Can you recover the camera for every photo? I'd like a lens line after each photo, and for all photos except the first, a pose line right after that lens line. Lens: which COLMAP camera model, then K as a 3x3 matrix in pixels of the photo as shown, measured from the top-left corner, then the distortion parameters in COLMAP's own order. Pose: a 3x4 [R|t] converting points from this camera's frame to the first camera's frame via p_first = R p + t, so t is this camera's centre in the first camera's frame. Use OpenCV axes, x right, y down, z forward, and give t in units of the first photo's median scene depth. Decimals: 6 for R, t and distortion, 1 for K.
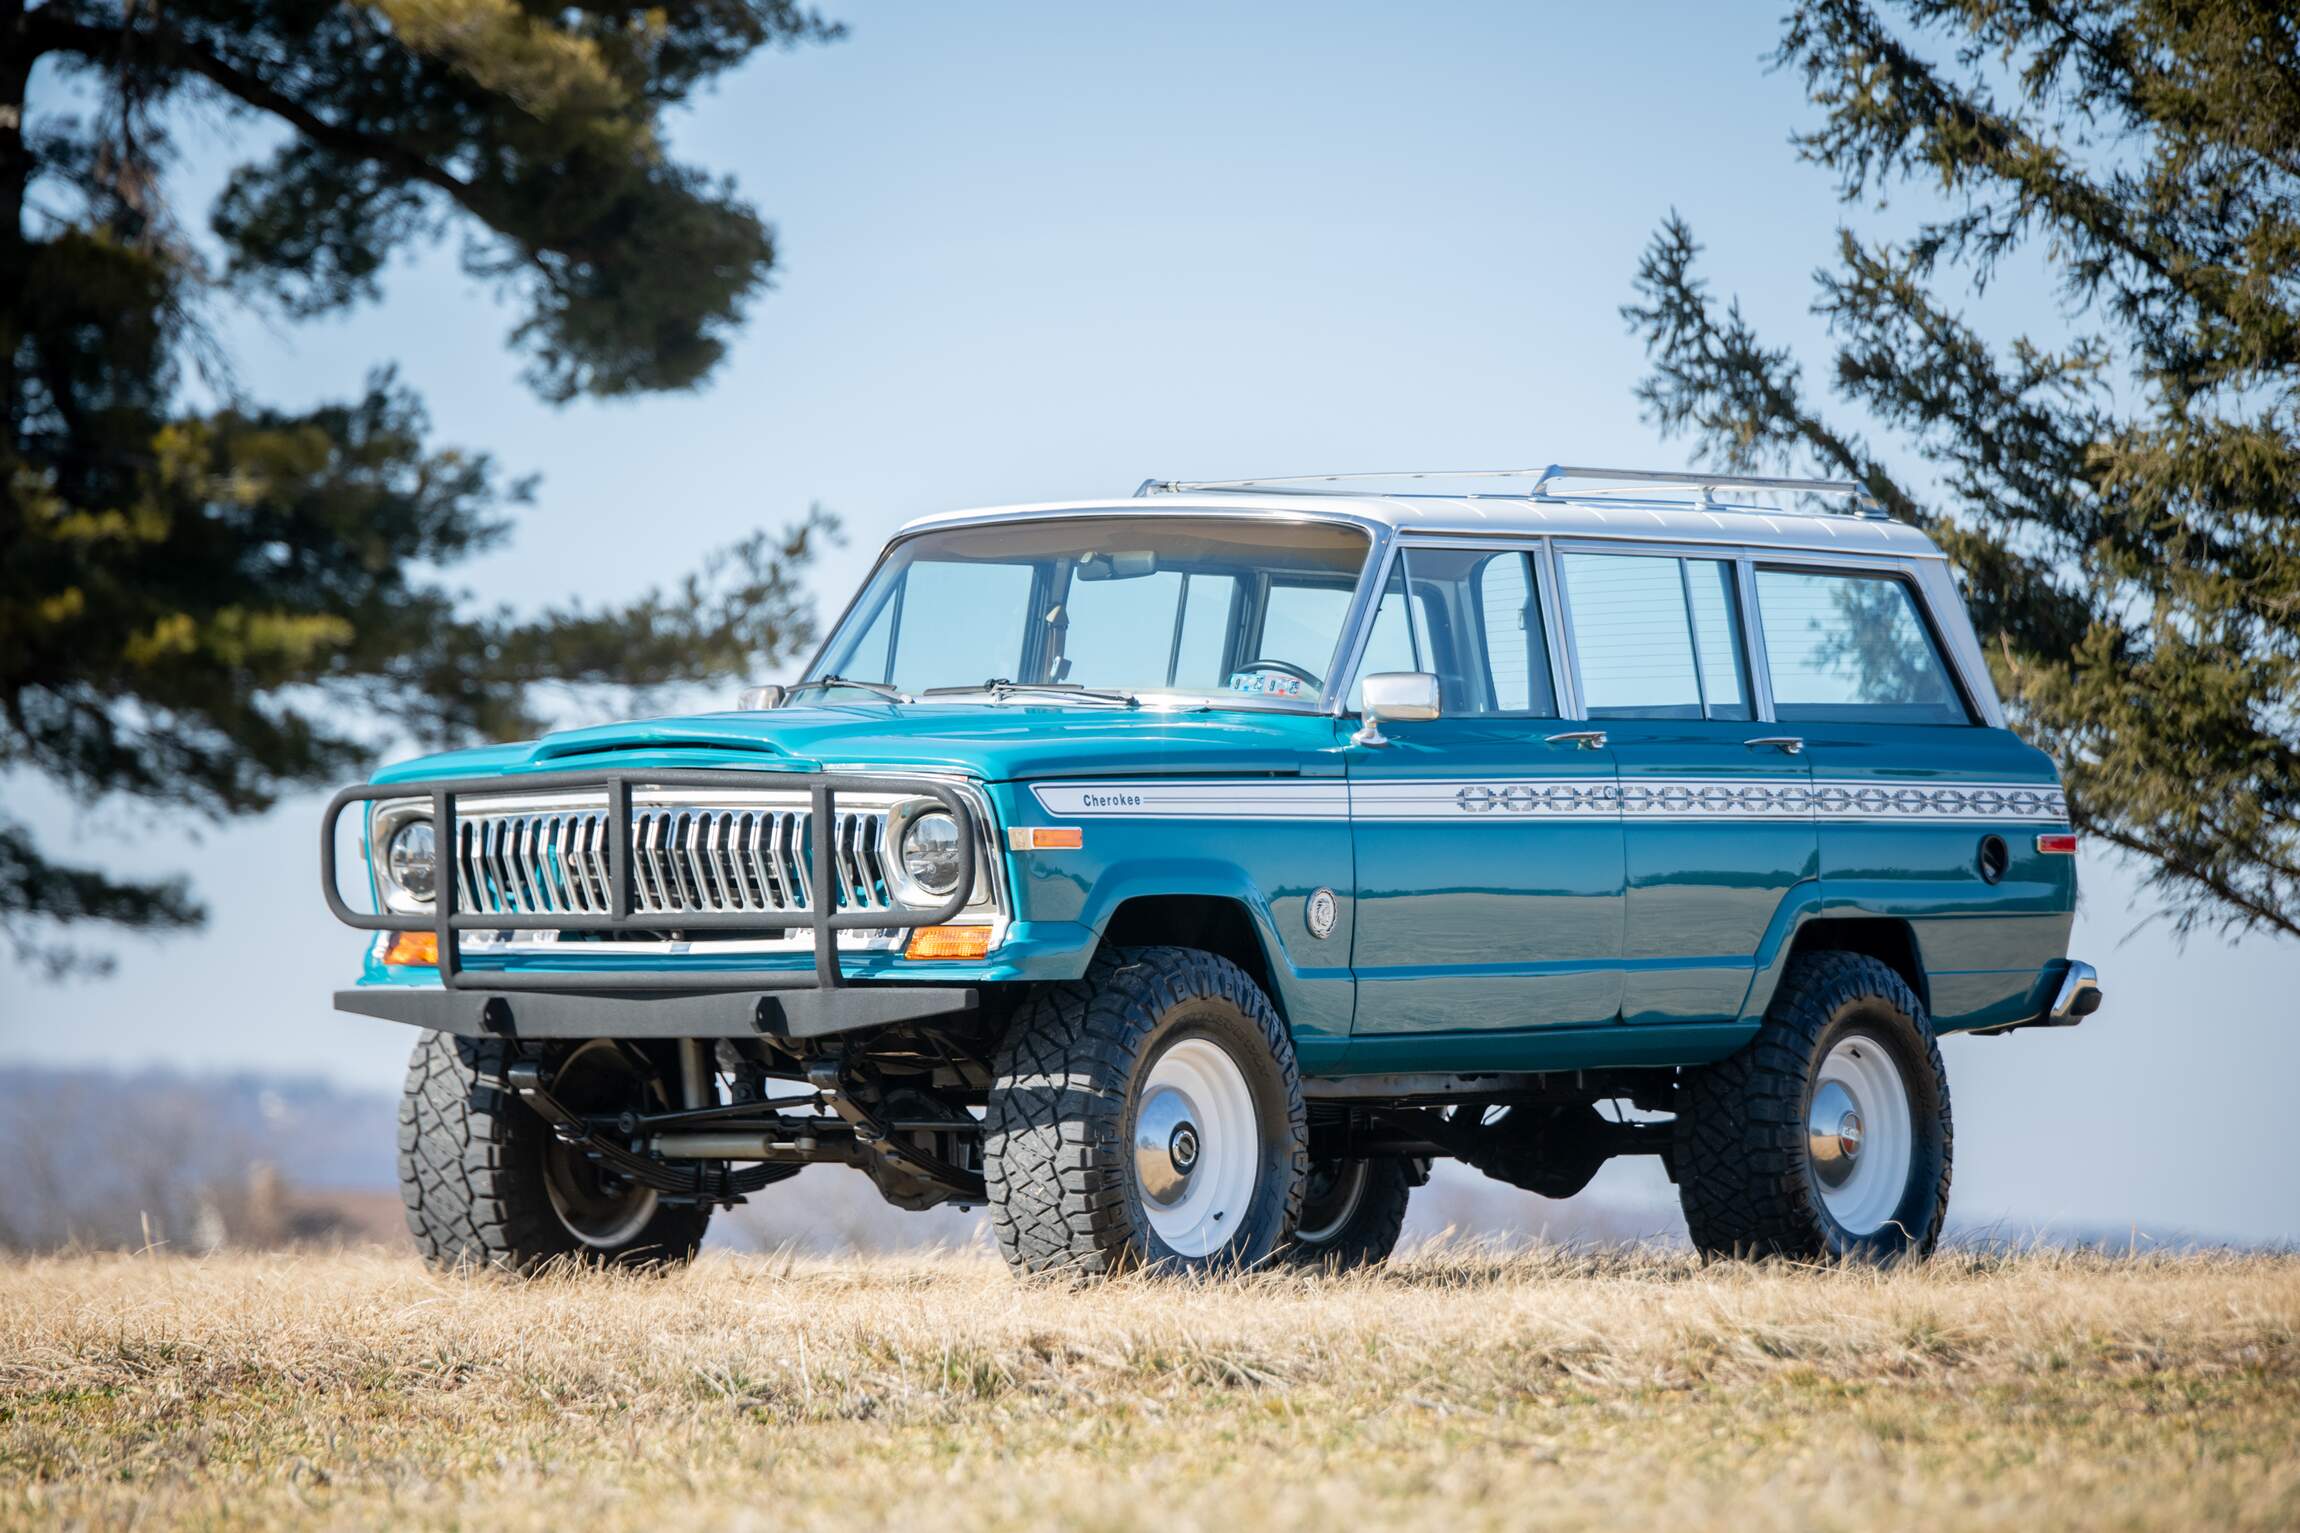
lens RADIAL K [[10551.7, 0, 1150.0], [0, 10551.7, 766.5], [0, 0, 1]] dist [-0.006099, 11.037846]
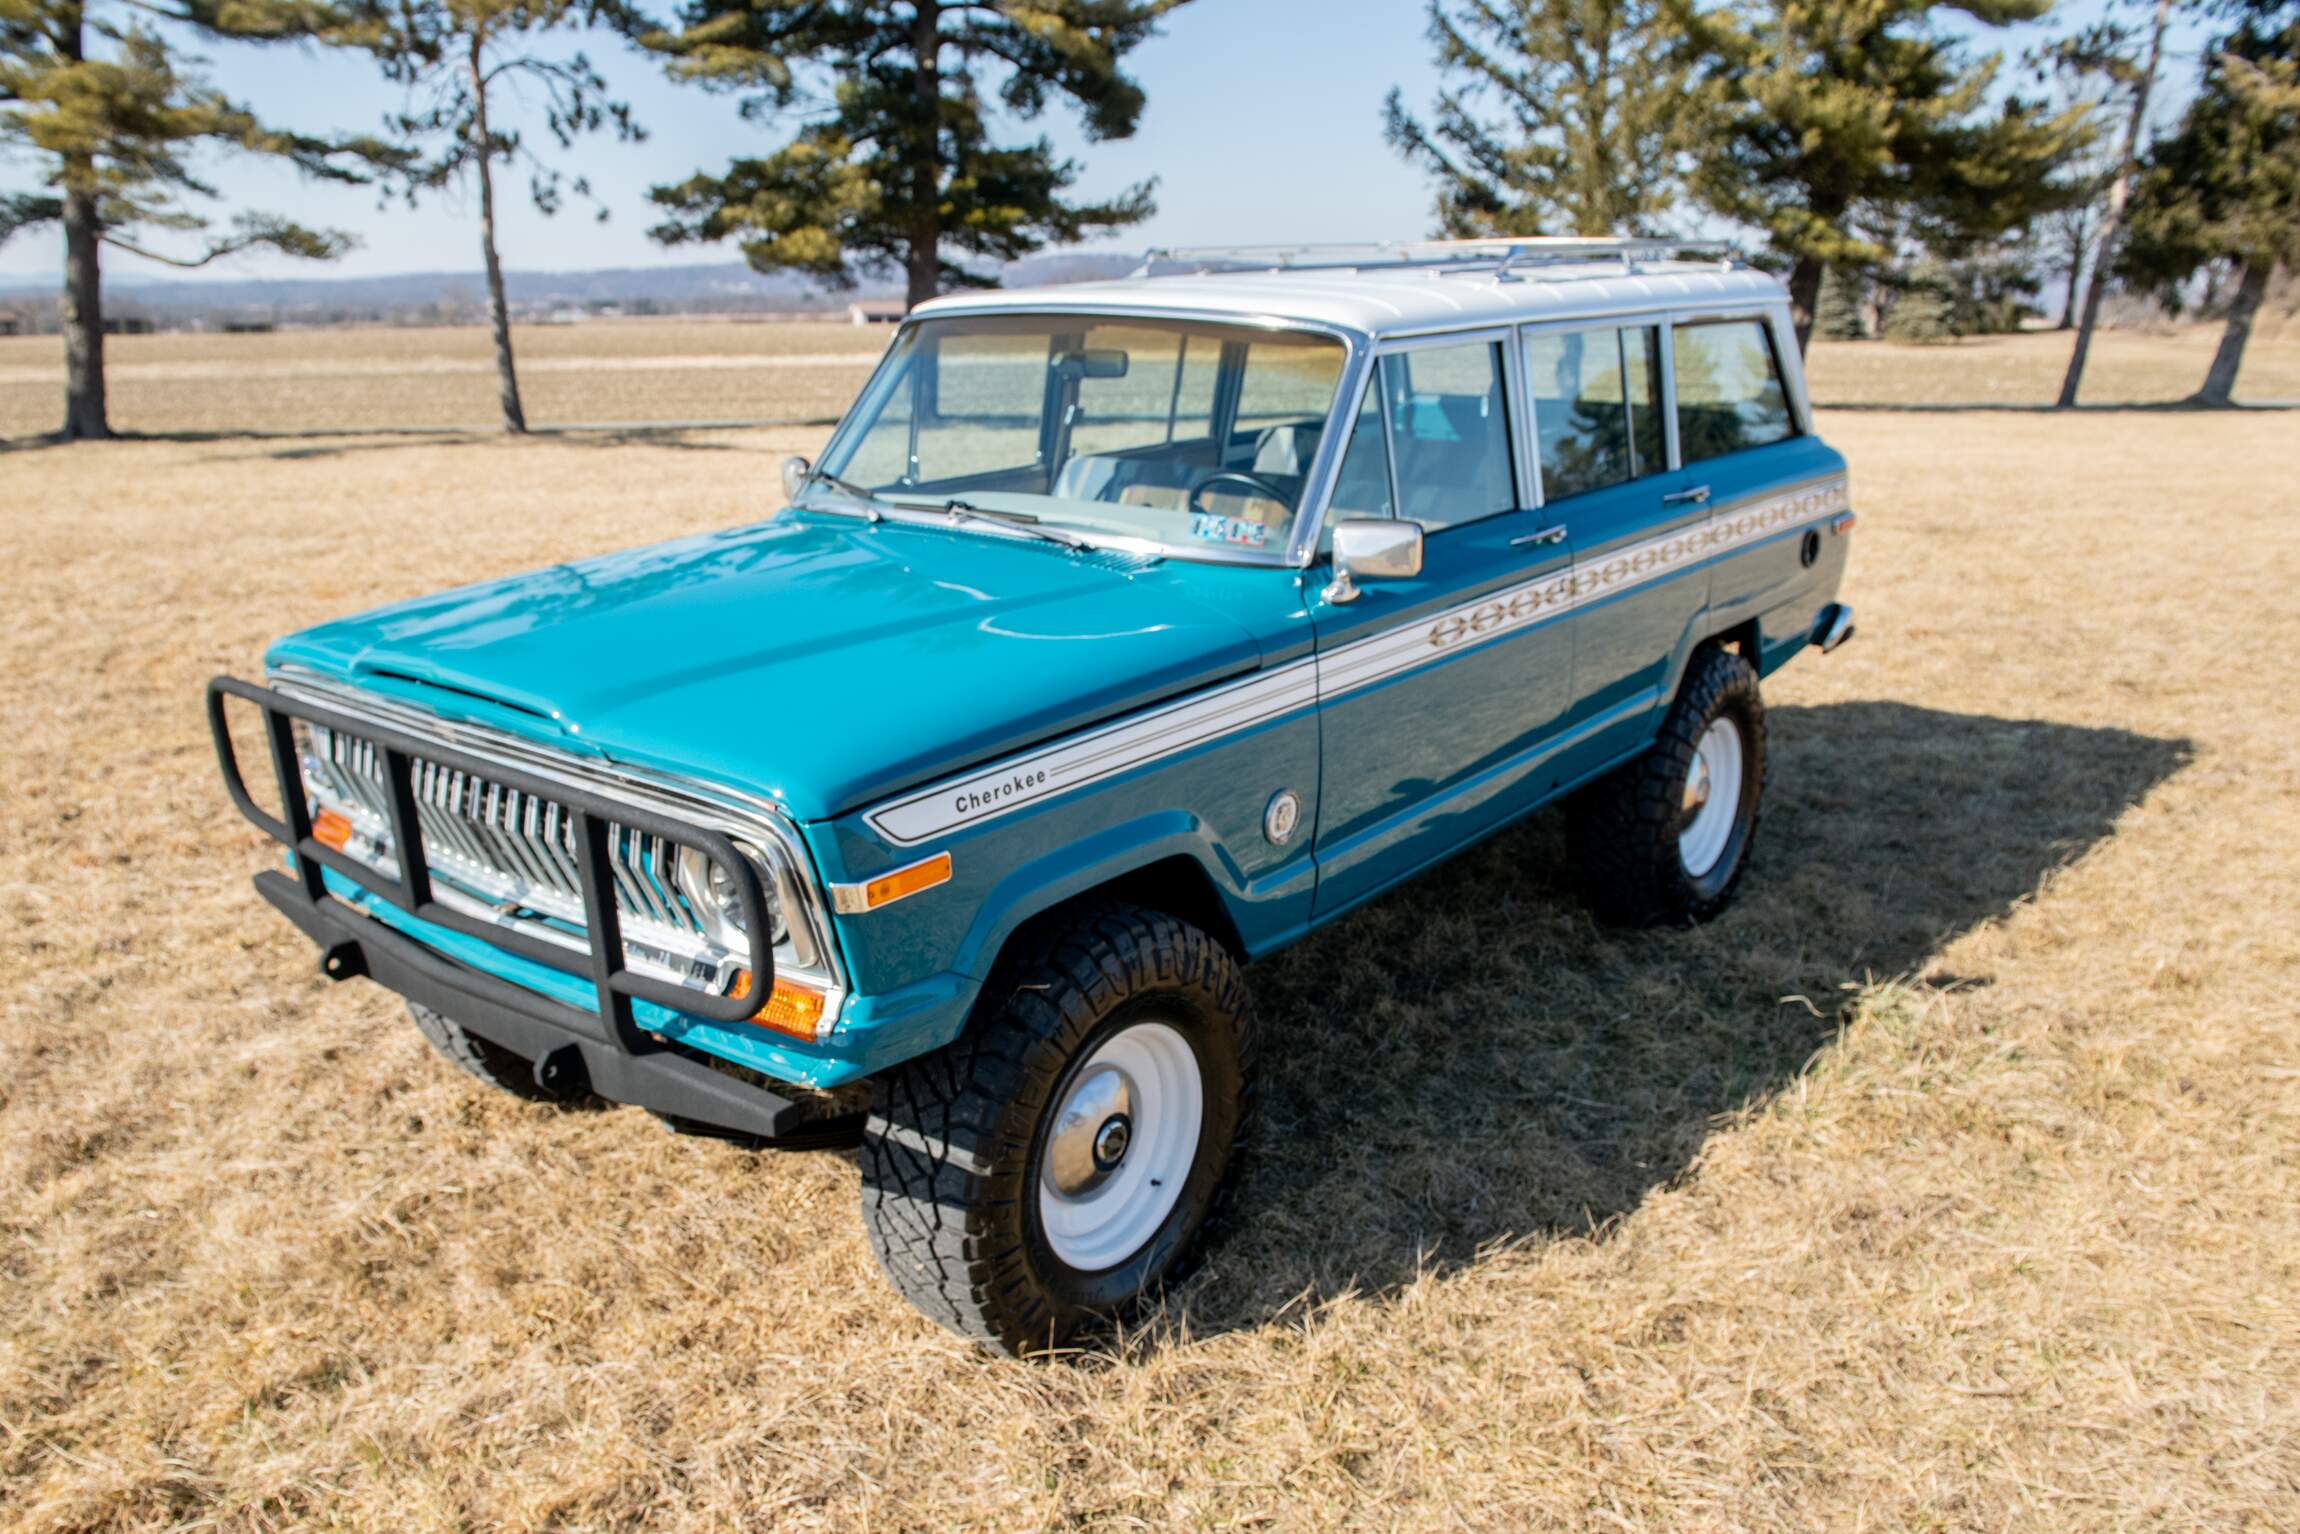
lens RADIAL K [[1744.7, 0, 1077.9], [0, 1744.7, 869.5], [0, 0, 1]] dist [-0.027329, -0.003601]
pose [[0.994956, 0.021967, -0.097883, 0.013408], [0.014421, 0.934275, 0.356263, -0.034045], [0.099275, -0.355877, 0.929245, 0.846002]]
